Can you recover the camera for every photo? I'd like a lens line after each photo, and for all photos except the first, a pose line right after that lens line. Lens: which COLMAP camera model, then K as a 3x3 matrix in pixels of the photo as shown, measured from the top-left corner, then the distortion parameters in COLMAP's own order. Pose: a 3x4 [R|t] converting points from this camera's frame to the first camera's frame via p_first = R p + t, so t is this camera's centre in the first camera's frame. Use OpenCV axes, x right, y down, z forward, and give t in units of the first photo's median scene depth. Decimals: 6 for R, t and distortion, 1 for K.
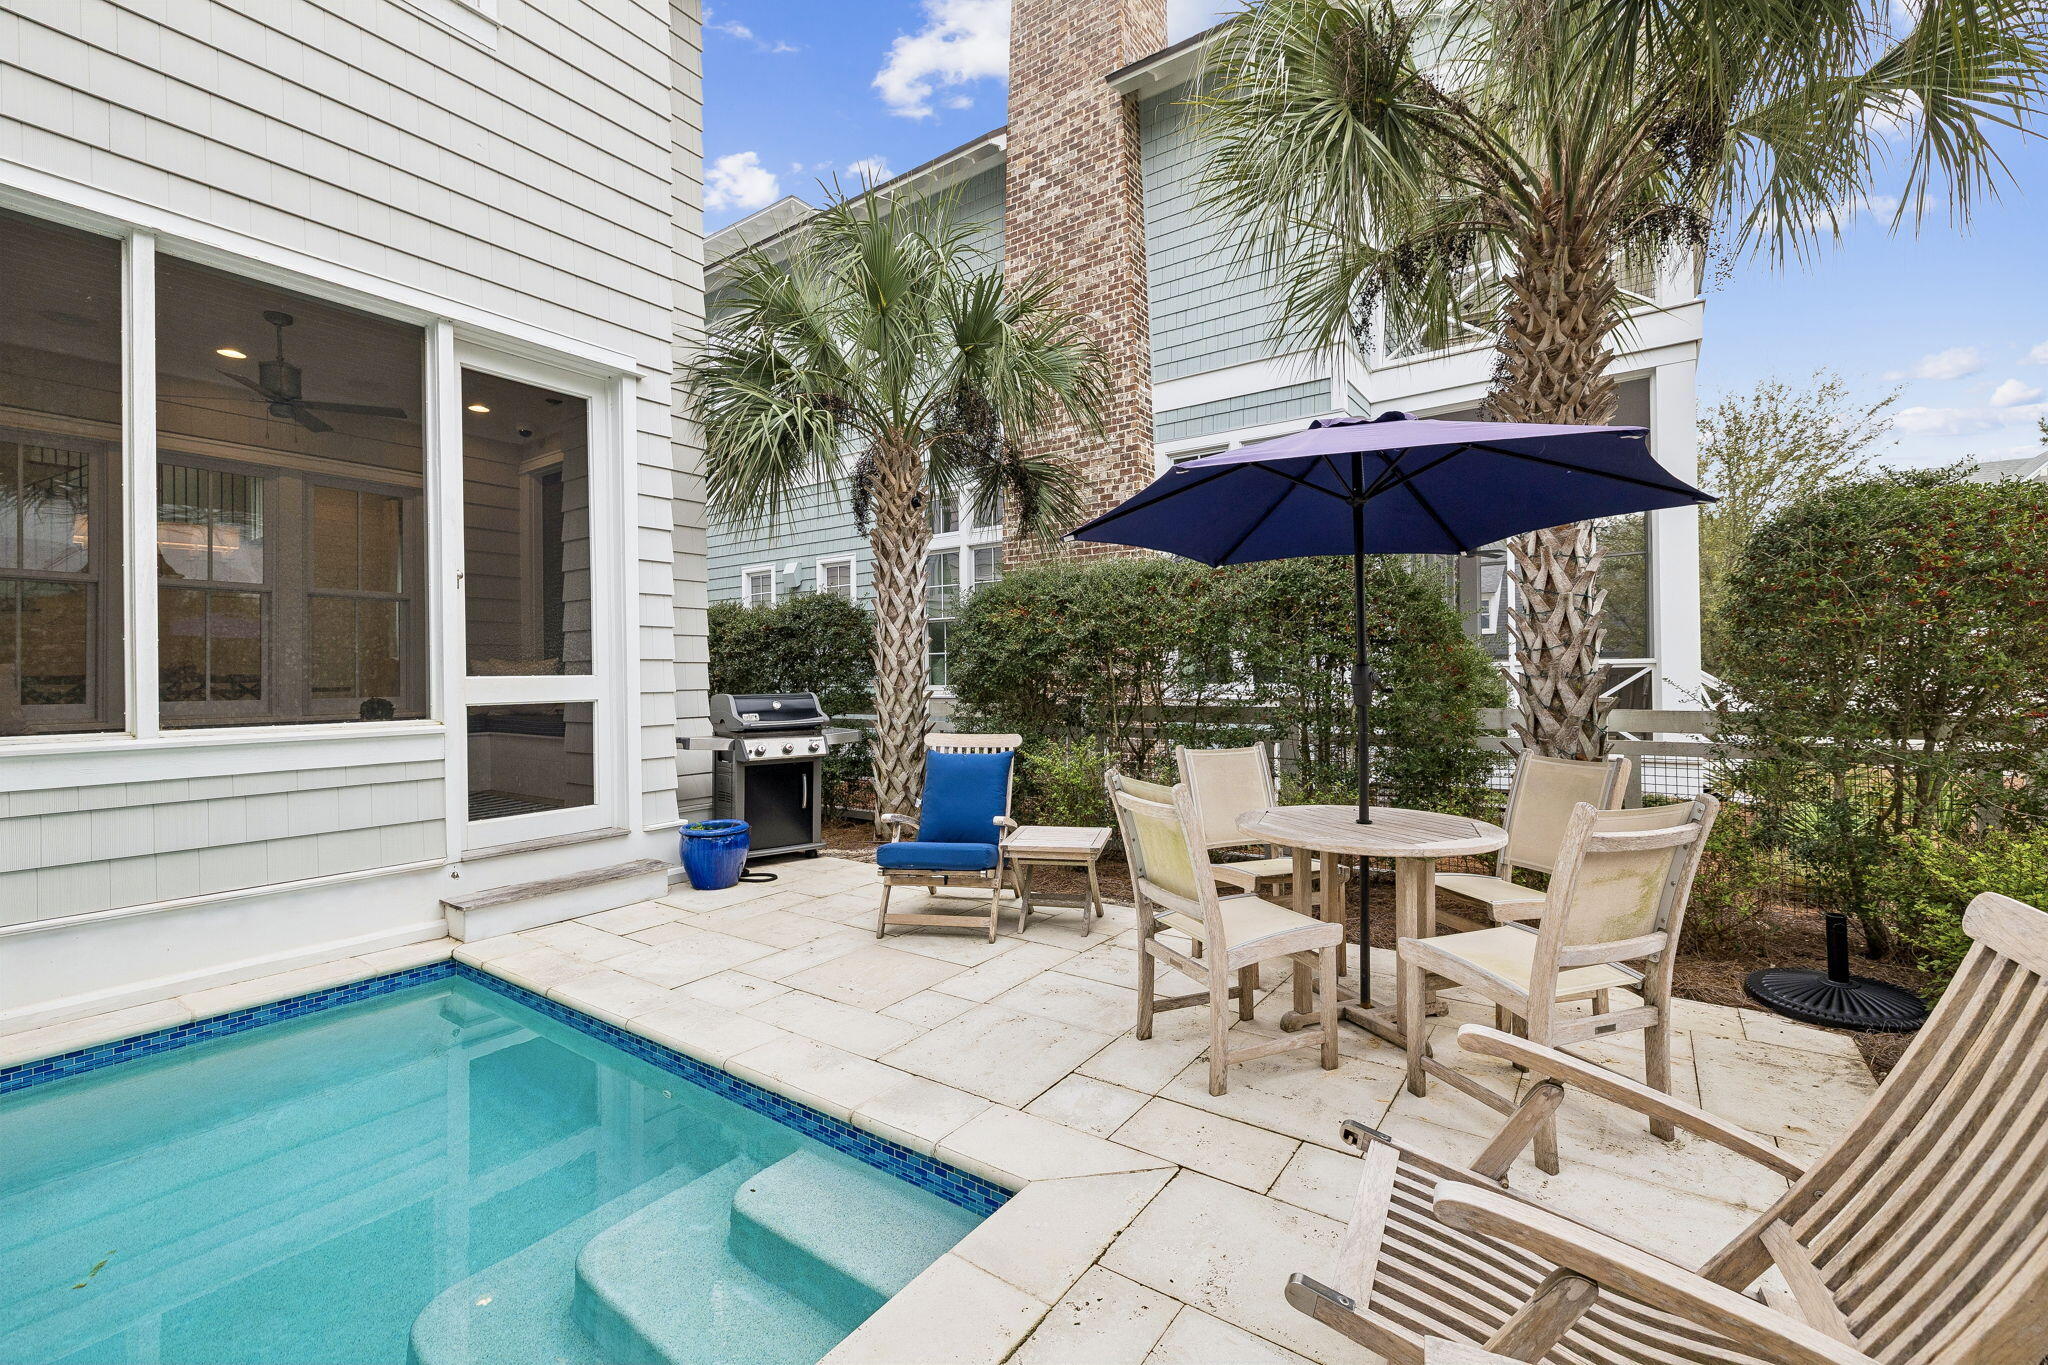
lens RADIAL K [[862.6, 0, 1022.4], [0, 862.6, 672.0], [0, 0, 1]] dist [0.000132, 0.000085]
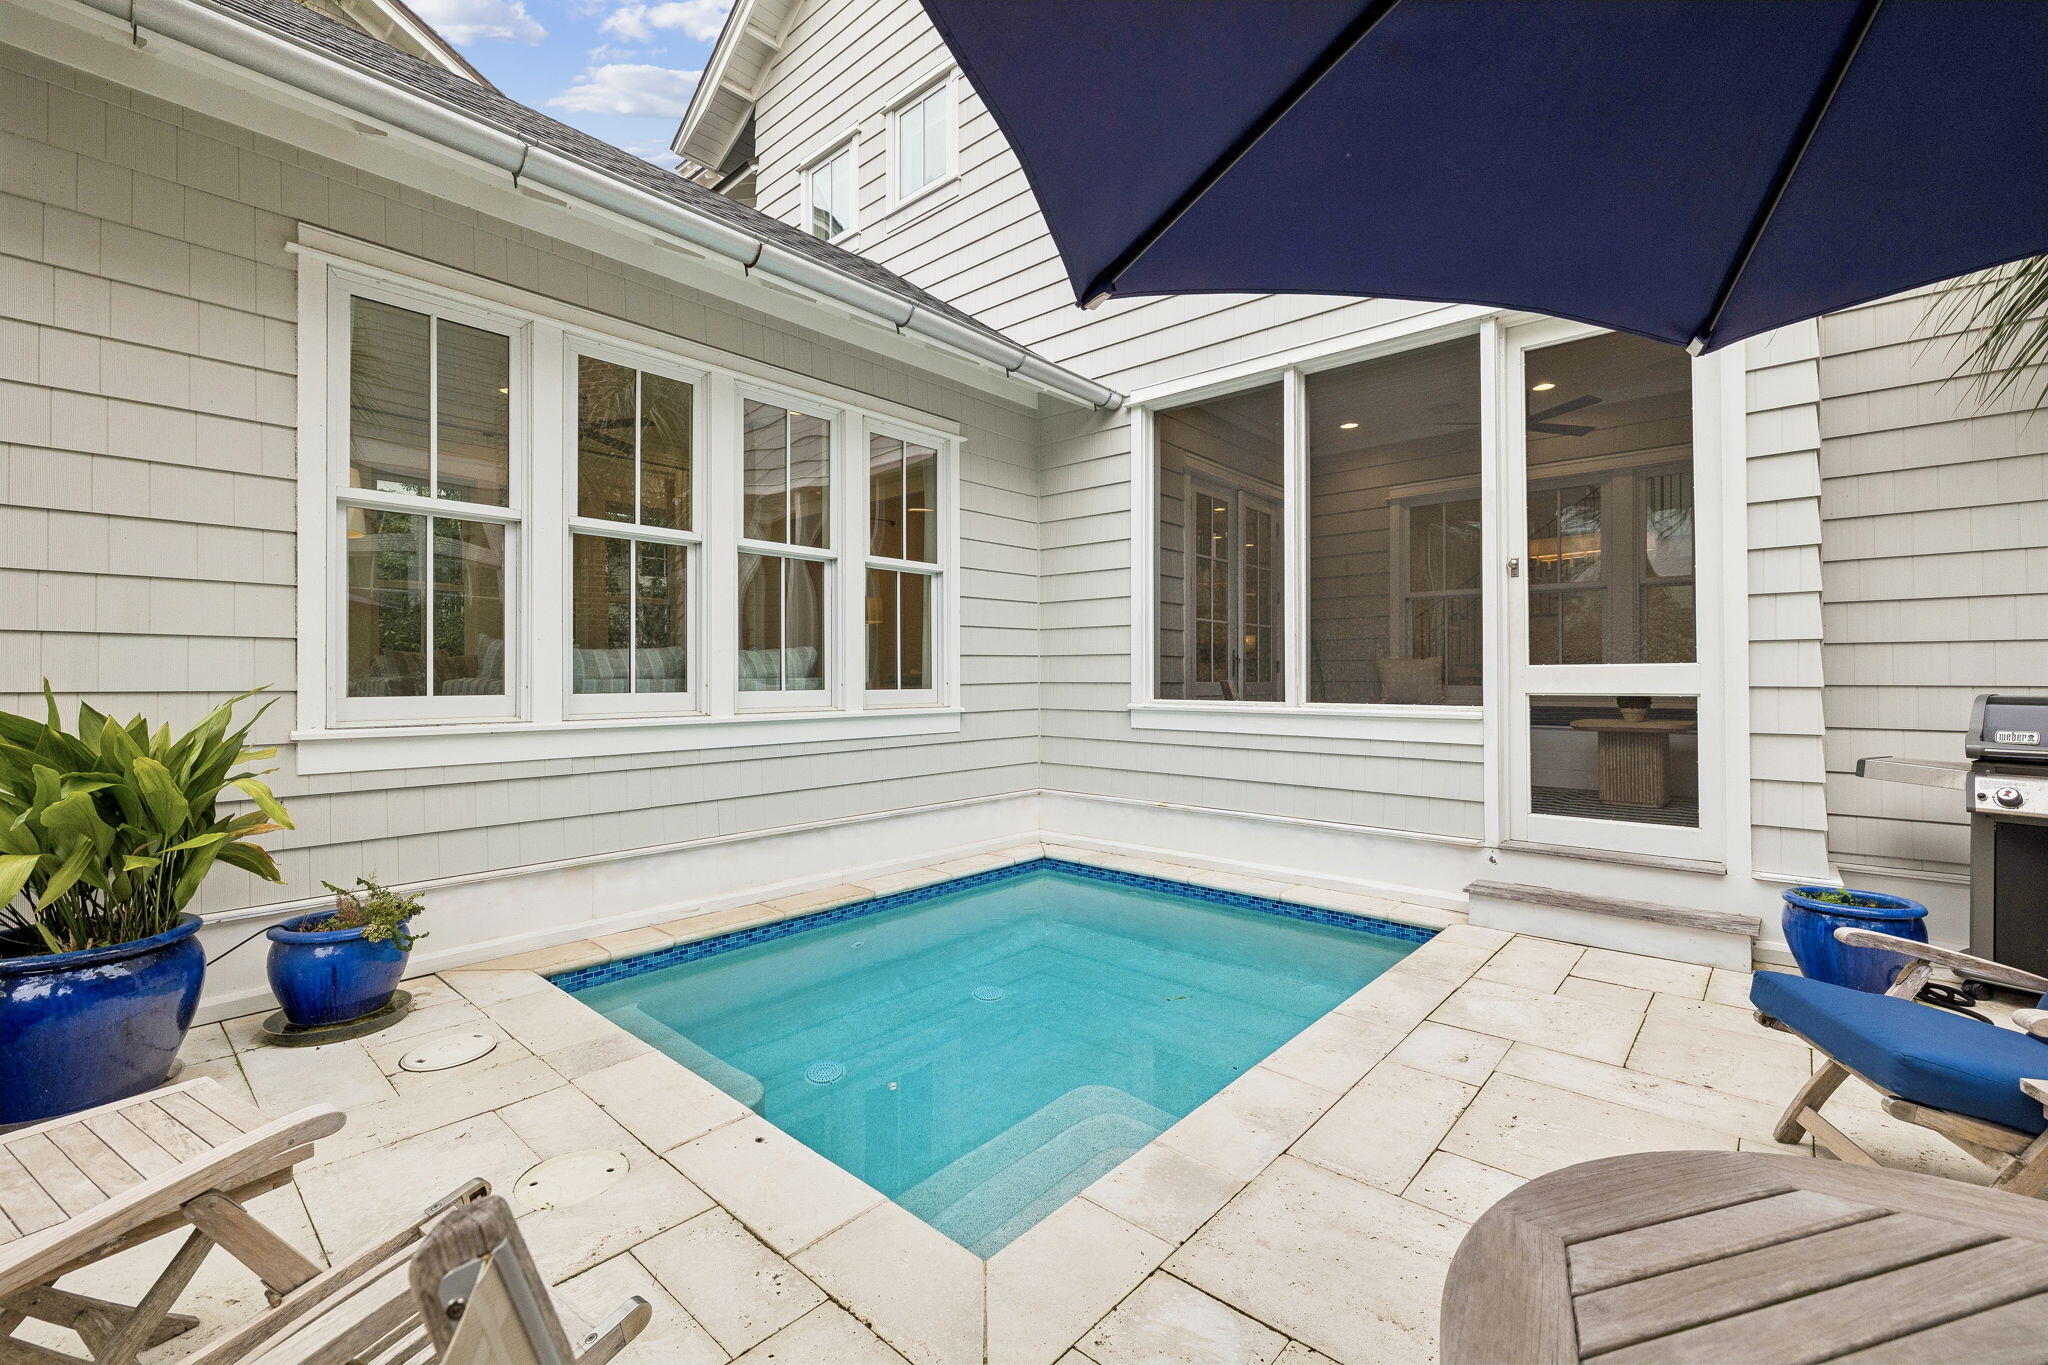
lens RADIAL K [[862.6, 0, 1023.9], [0, 862.6, 681.0], [0, 0, 1]] dist [0.000132, 0.000085]
pose [[-0.116555, 0.017445, -0.993031, 0.421988], [0.006904, 0.999836, 0.016754, 0.002702], [0.993160, -0.004903, -0.116657, 0.573003]]
